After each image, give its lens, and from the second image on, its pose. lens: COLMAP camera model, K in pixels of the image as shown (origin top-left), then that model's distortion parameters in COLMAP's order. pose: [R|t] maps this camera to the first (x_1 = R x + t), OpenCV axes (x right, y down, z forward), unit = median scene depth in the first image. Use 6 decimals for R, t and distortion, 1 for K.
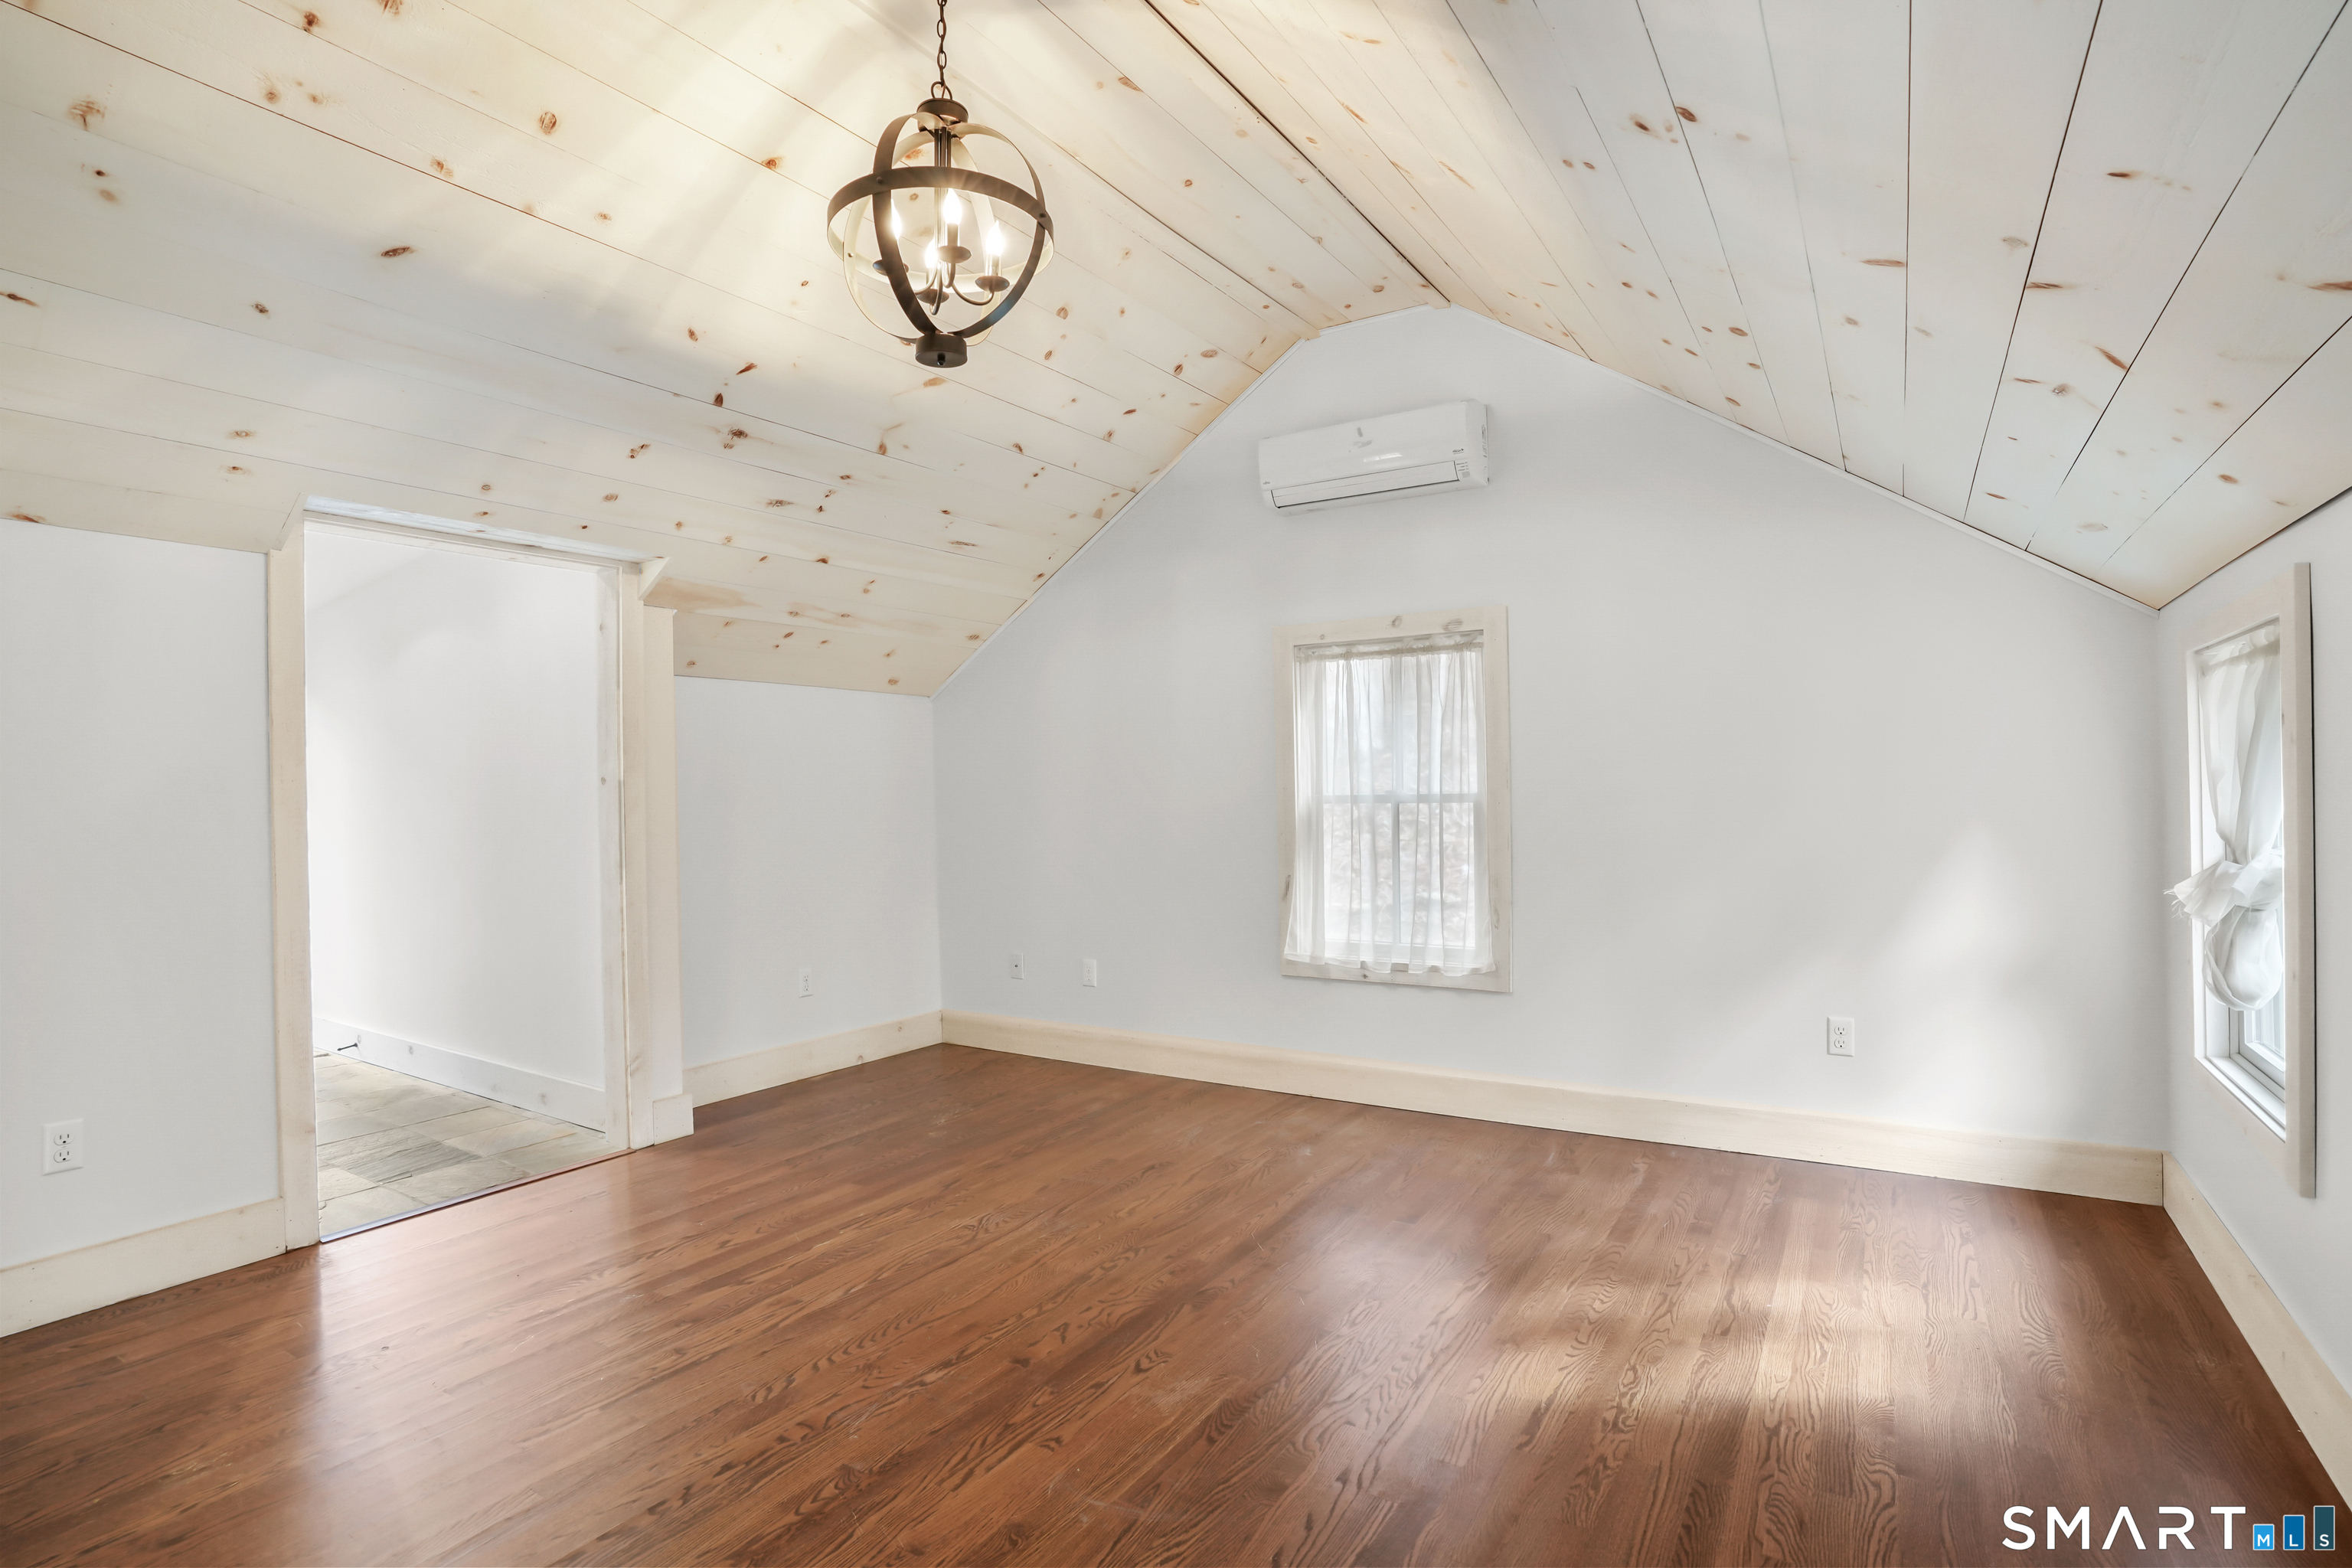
lens RADIAL K [[1146.7, 0, 1173.9], [0, 1146.7, 790.4], [0, 0, 1]] dist [-0.091233, 0.046292]
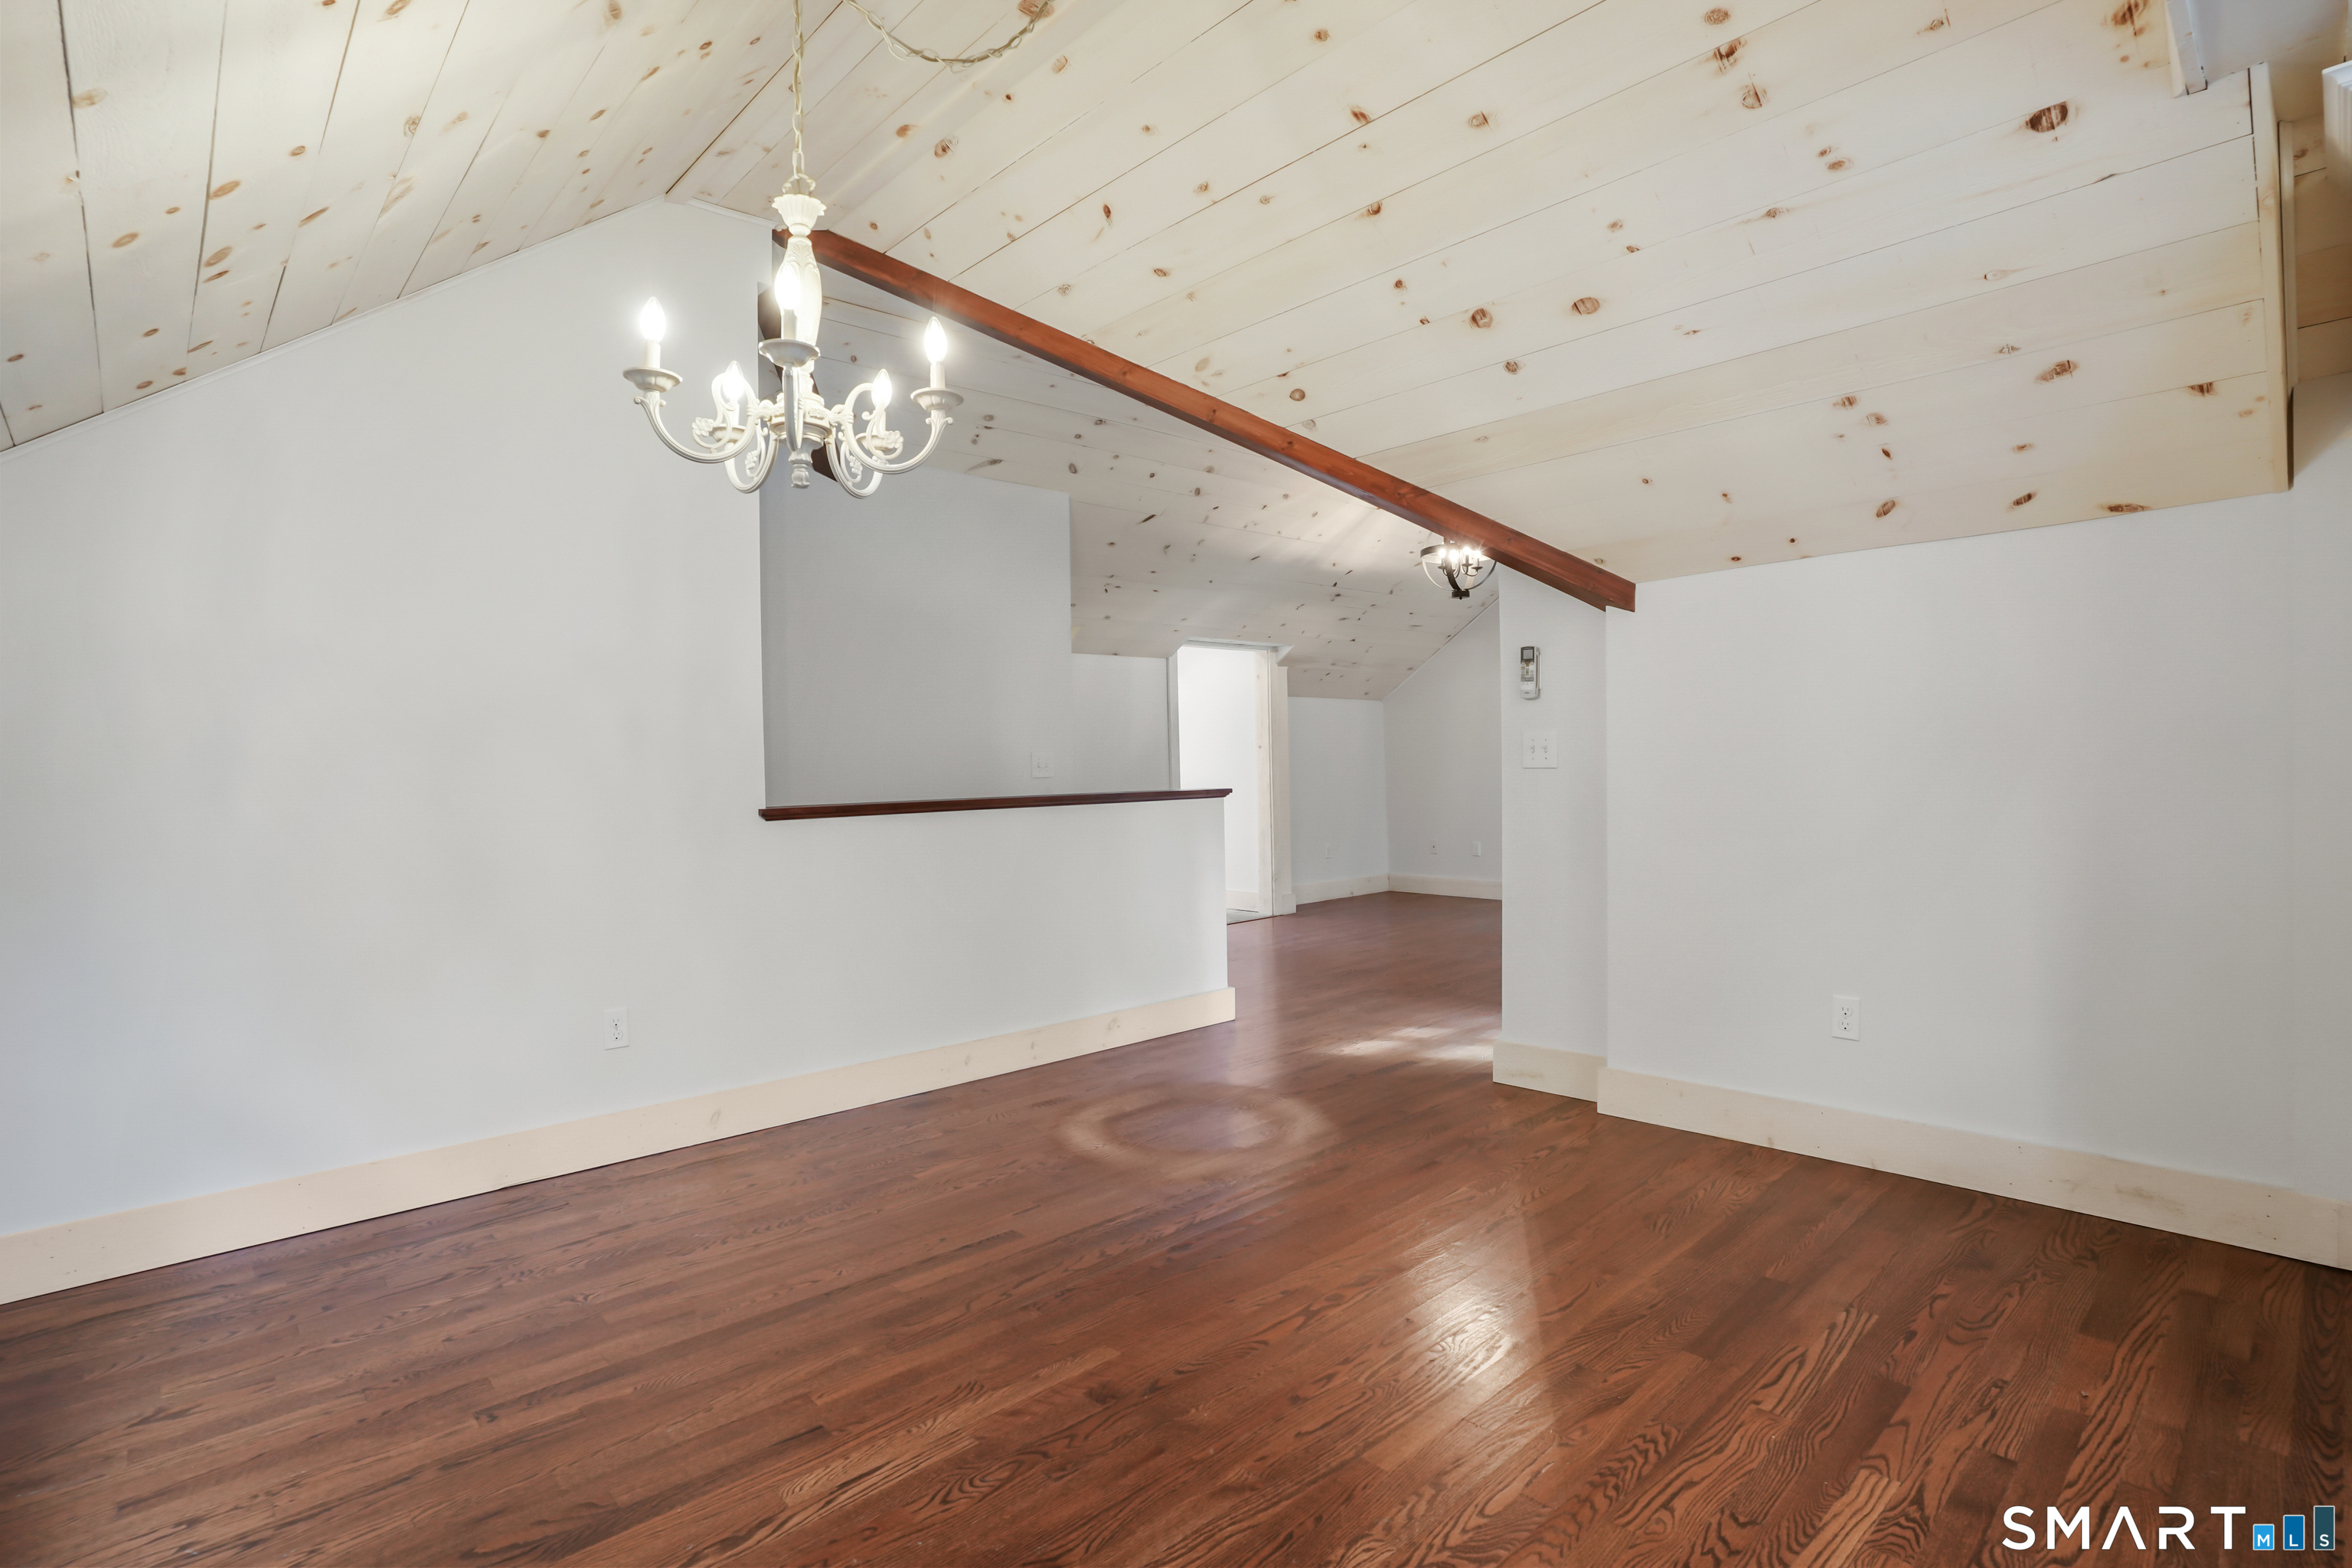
lens RADIAL K [[1146.7, 0, 1173.9], [0, 1146.7, 790.4], [0, 0, 1]] dist [-0.091233, 0.046292]
pose [[0.968239, -0.003281, -0.250004, -0.175329], [0.010780, 0.999532, 0.028634, 0.014555], [0.249793, -0.030420, 0.967821, -1.817532]]
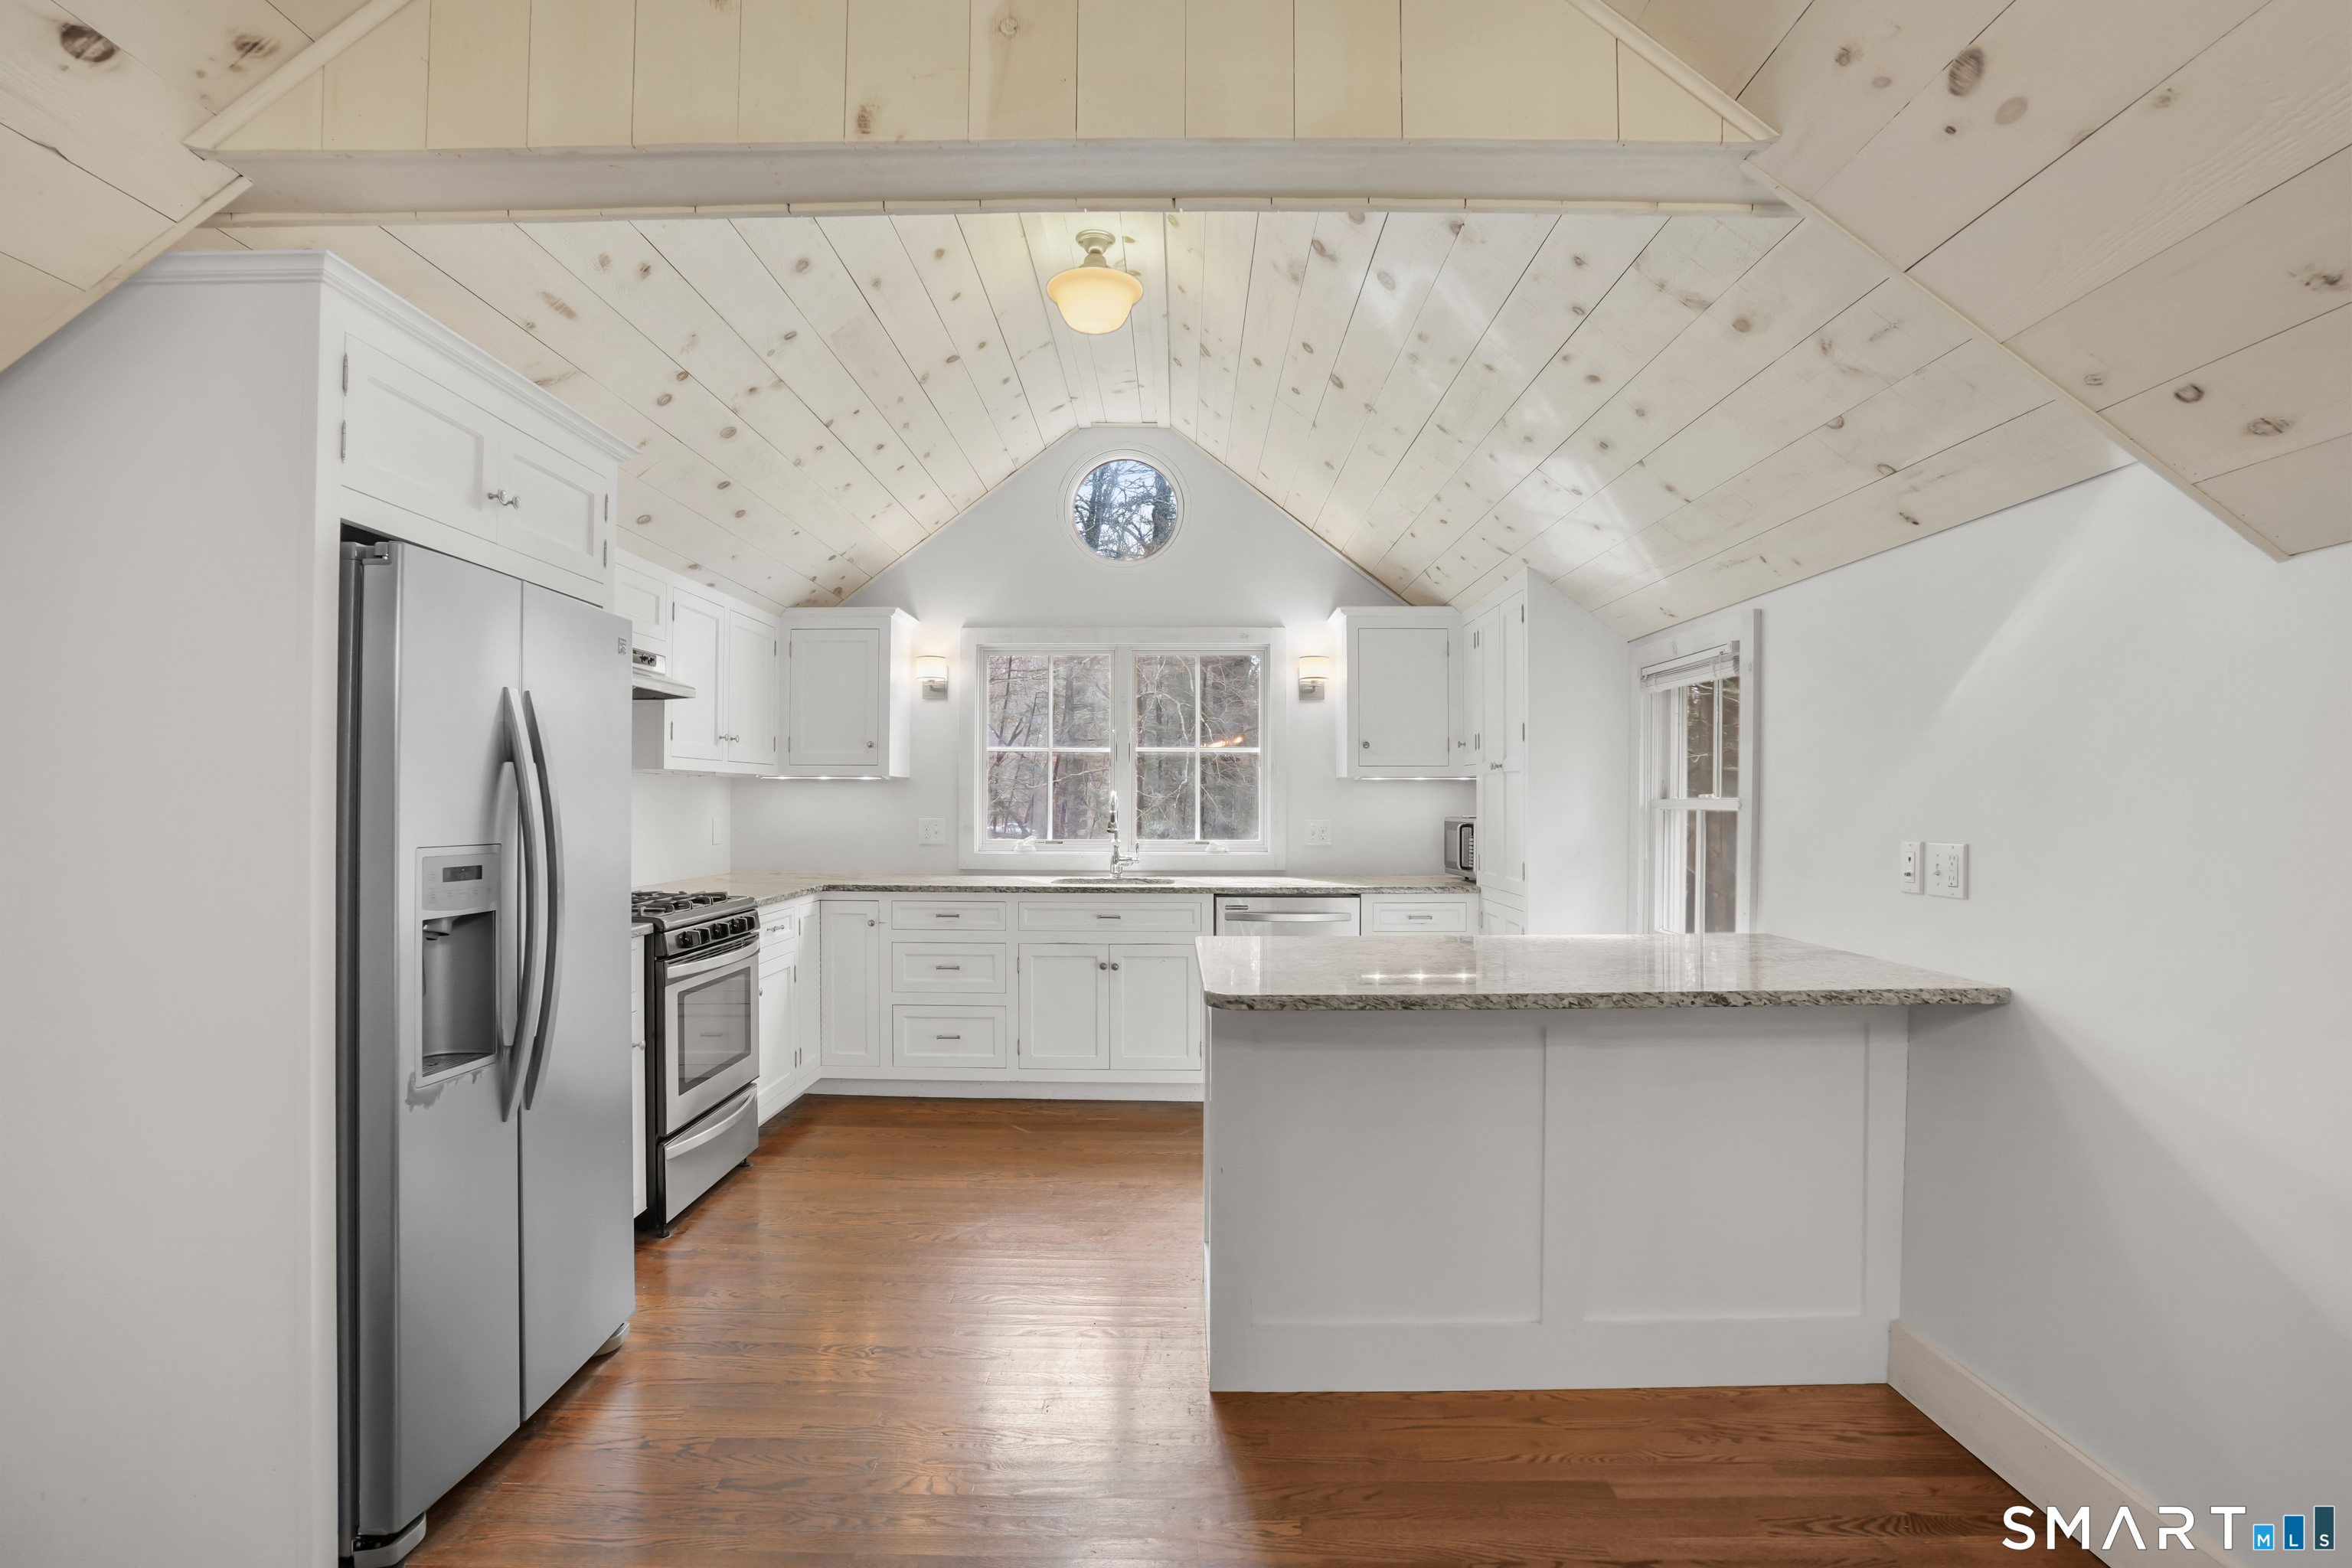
lens RADIAL K [[1146.7, 0, 1173.9], [0, 1146.7, 790.4], [0, 0, 1]] dist [-0.091233, 0.046292]
pose [[-0.530752, 0.018132, 0.847333, -0.523088], [0.002043, 0.999796, -0.020115, -0.048910], [-0.847525, -0.008945, -0.530680, -1.052782]]
